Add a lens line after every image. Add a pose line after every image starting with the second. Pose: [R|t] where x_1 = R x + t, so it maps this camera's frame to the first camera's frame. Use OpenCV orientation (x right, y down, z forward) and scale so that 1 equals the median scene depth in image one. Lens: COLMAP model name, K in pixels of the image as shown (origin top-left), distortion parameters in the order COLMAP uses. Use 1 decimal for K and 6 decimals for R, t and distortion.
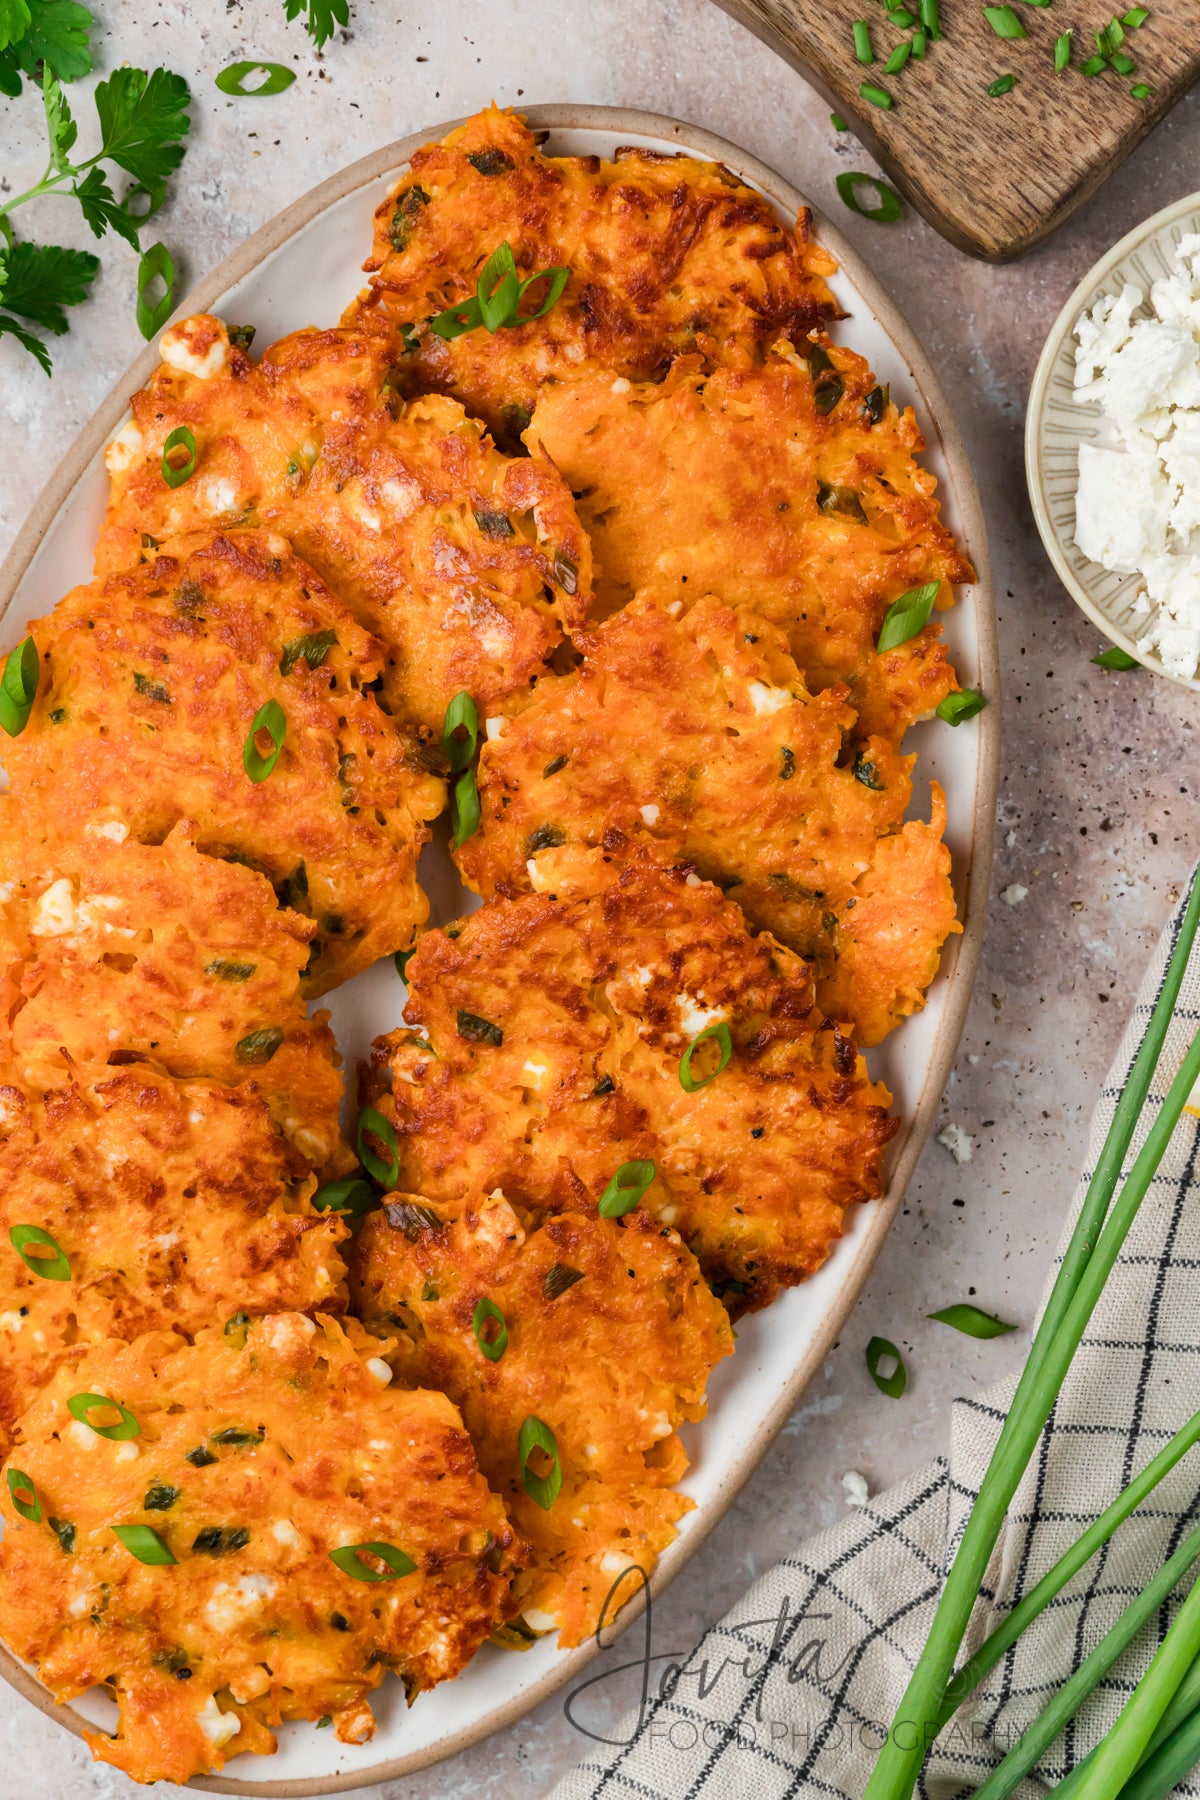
lens RADIAL K [[4732.4, 0, 597.9], [0, 4732.4, 786.8], [0, 0, 1]] dist [0.093654, 1.319012]
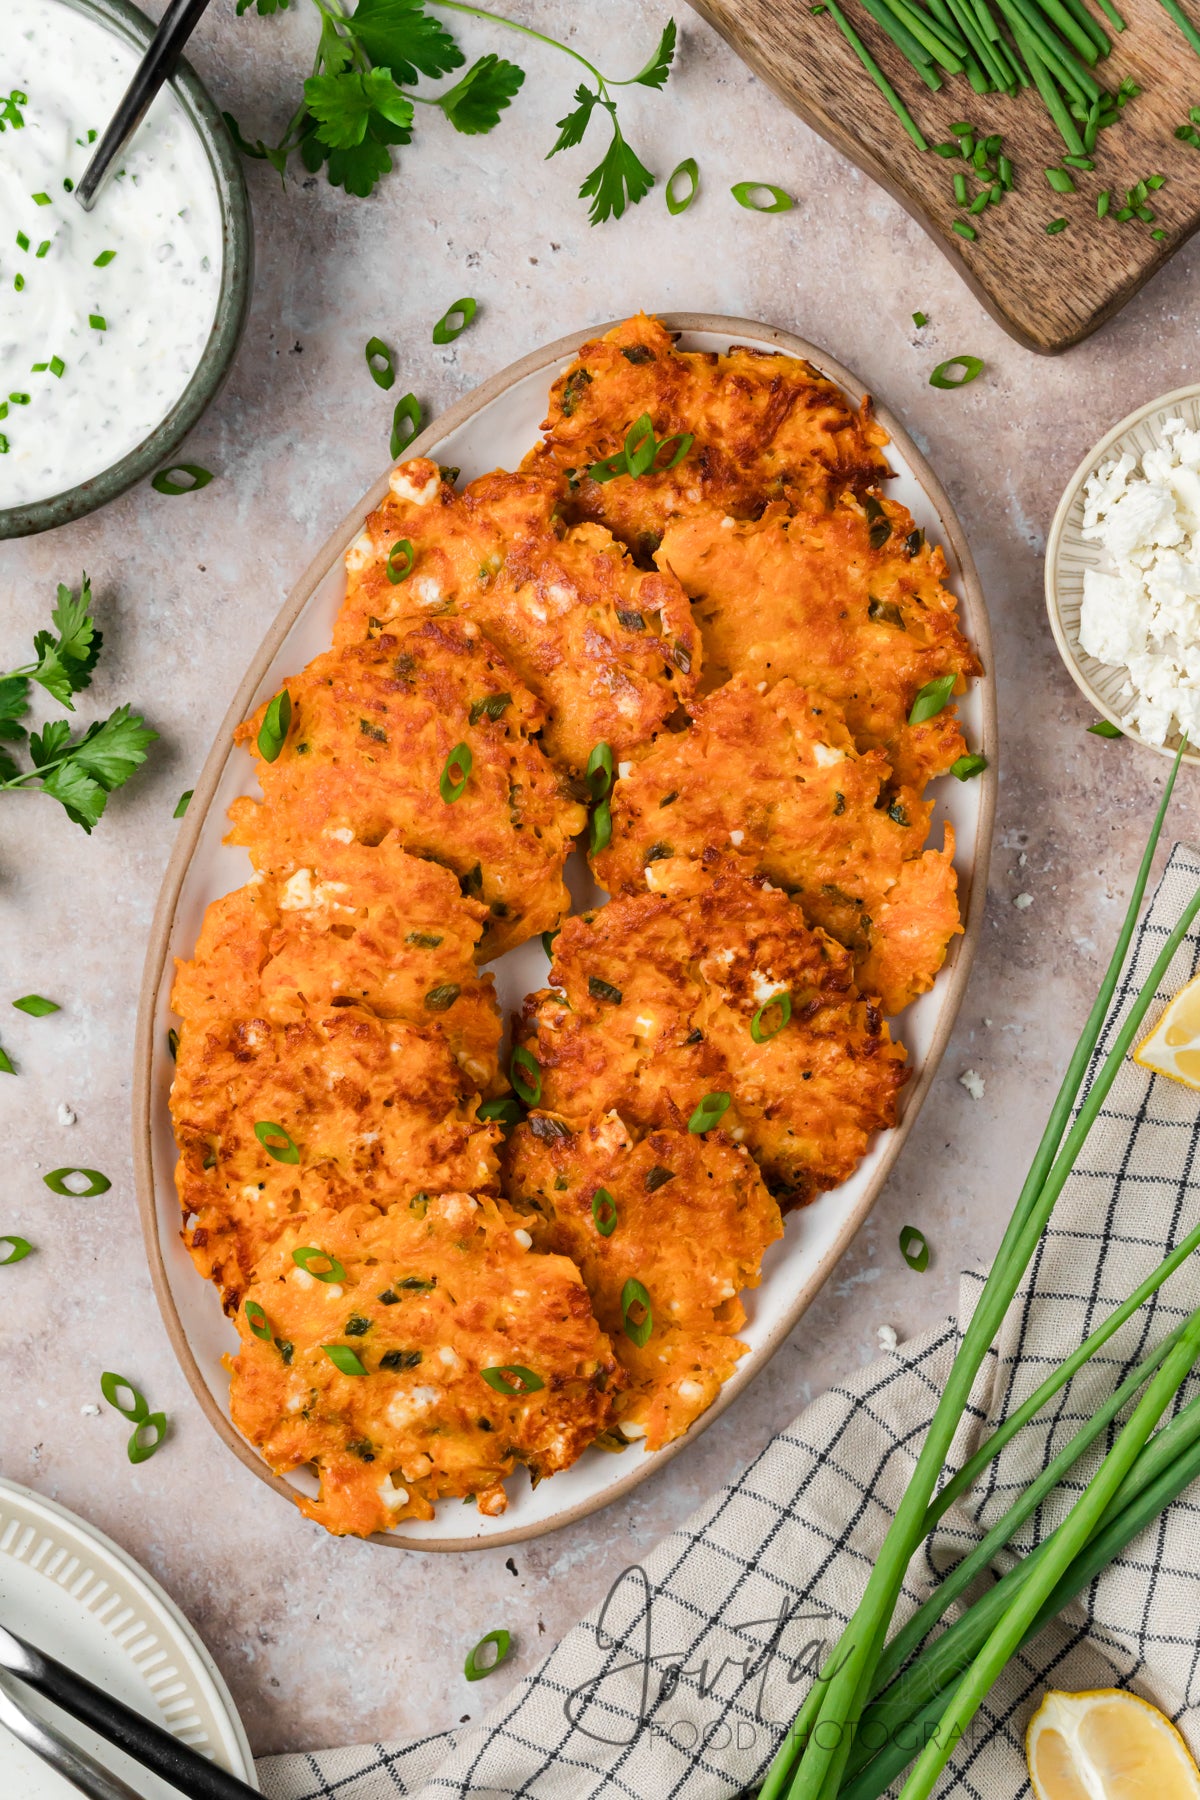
lens RADIAL K [[4732.4, 0, 597.9], [0, 4732.4, 786.8], [0, 0, 1]] dist [0.093654, 1.319012]
pose [[0.999288, 0.037728, -0.000667, -0.028433], [-0.037731, 0.999277, -0.004762, -0.000753], [0.000487, 0.004784, 0.999988, -0.357574]]
